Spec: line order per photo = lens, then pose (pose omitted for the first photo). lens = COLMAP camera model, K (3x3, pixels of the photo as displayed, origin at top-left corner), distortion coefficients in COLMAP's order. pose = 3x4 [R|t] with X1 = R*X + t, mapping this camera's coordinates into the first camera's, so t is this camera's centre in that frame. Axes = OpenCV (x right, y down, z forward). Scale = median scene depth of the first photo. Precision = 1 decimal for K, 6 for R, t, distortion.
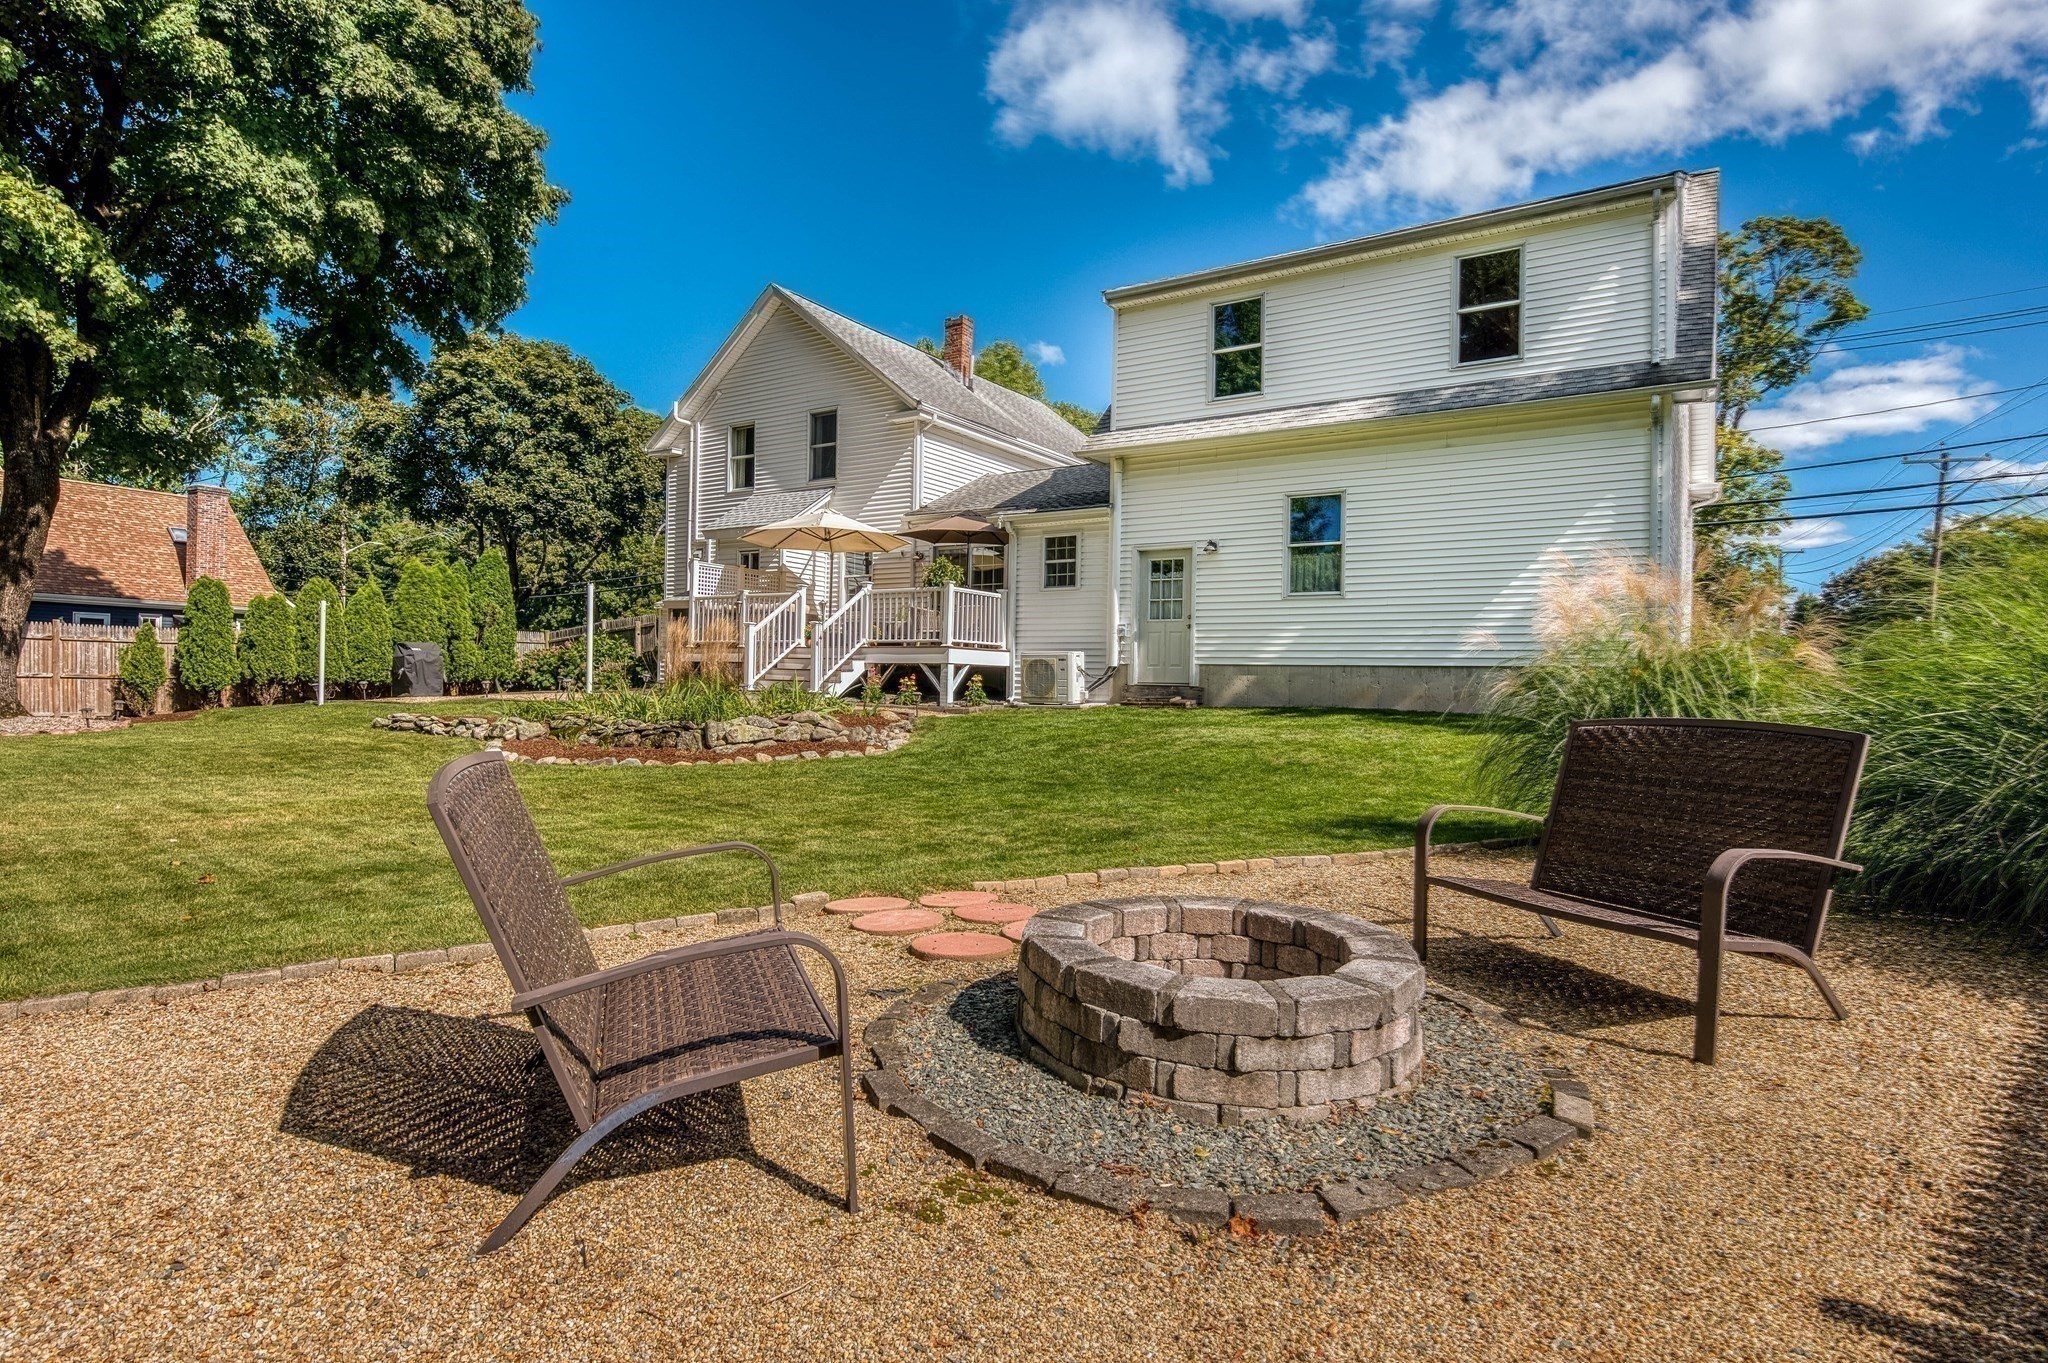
lens RADIAL K [[1066.3, 0, 1031.8], [0, 1066.3, 687.6], [0, 0, 1]] dist [0.003217, -0.000002]
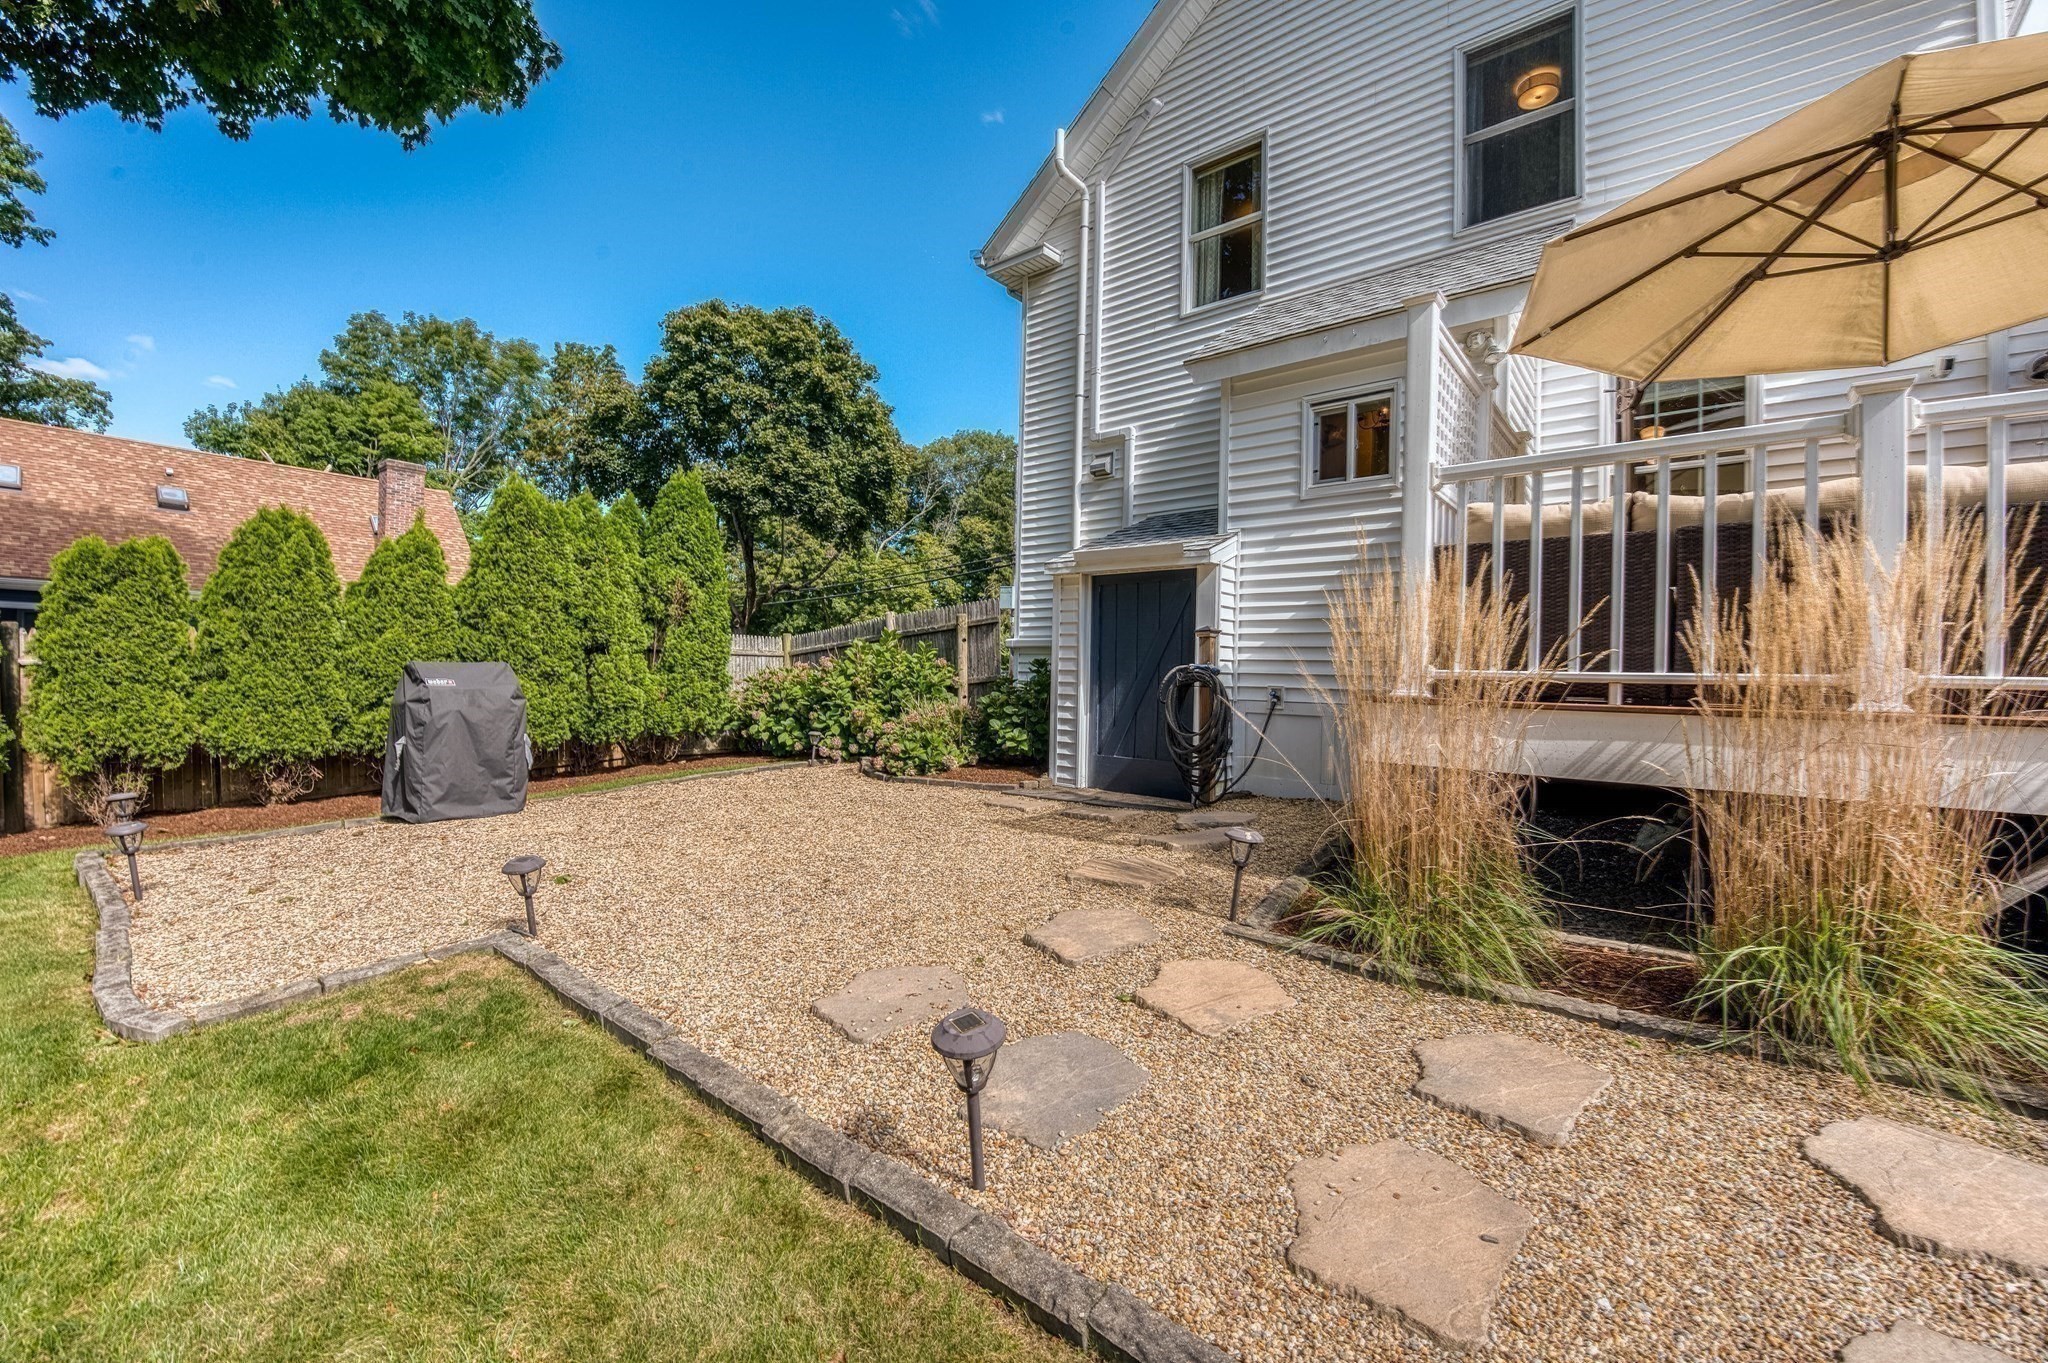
lens RADIAL K [[838.1, 0, 1019.4], [0, 838.1, 675.8], [0, 0, 1]] dist [-0.022495, -0.001732]
pose [[0.988629, 0.005081, -0.150288, -0.171571], [-0.006206, 0.999956, -0.007019, -0.018666], [0.150246, 0.007872, 0.988617, 0.374473]]
